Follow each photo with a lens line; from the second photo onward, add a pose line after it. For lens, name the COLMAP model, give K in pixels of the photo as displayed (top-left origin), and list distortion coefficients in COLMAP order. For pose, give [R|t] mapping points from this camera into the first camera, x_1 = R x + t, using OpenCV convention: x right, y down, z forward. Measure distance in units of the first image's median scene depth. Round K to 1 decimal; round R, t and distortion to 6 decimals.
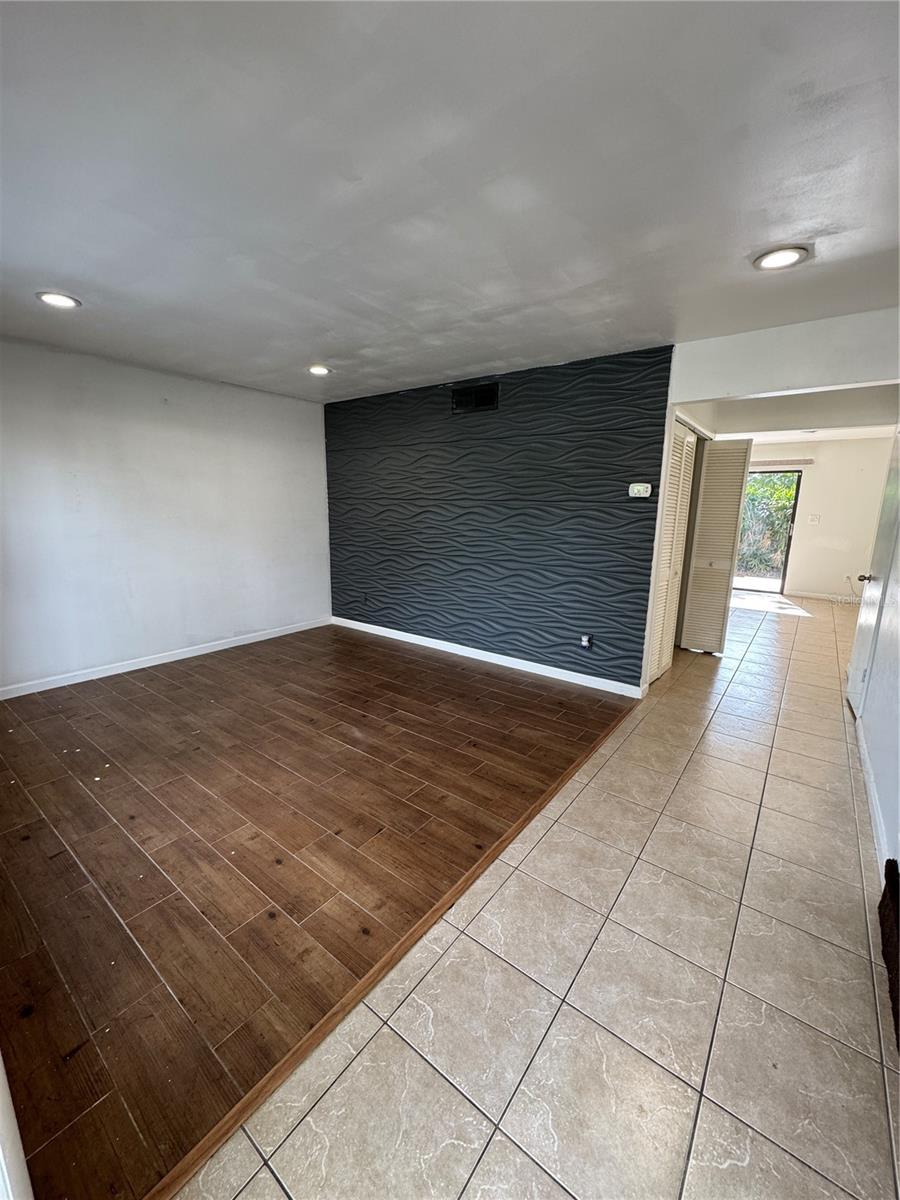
lens RADIAL K [[478.1, 0, 452.1], [0, 478.1, 600.6], [0, 0, 1]] dist [-0.005086, 0.000774]
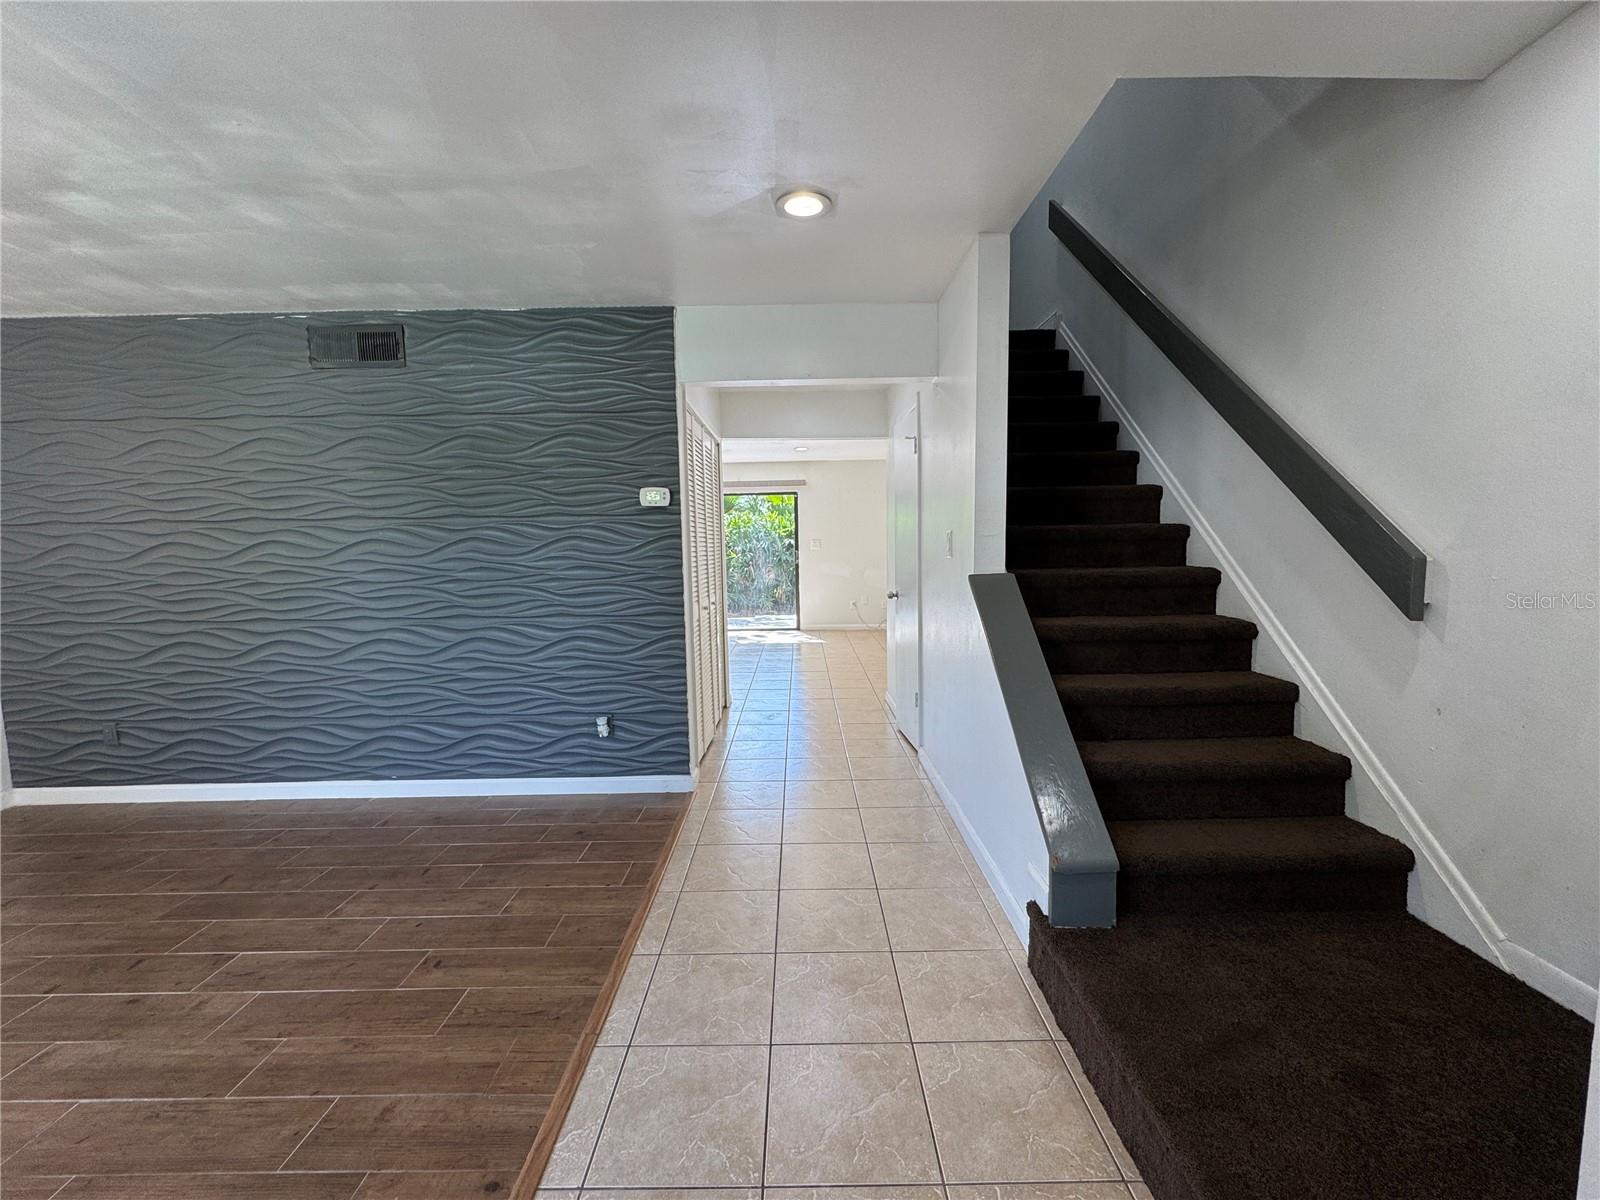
lens RADIAL K [[637.4, 0, 800.0], [0, 637.4, 600.0], [0, 0, 1]] dist [-0.005086, 0.000774]
pose [[0.793898, -0.084754, 0.602115, -0.020161], [0.151998, 0.986462, -0.061556, 0.011752], [-0.588746, 0.140389, 0.796033, 0.140275]]
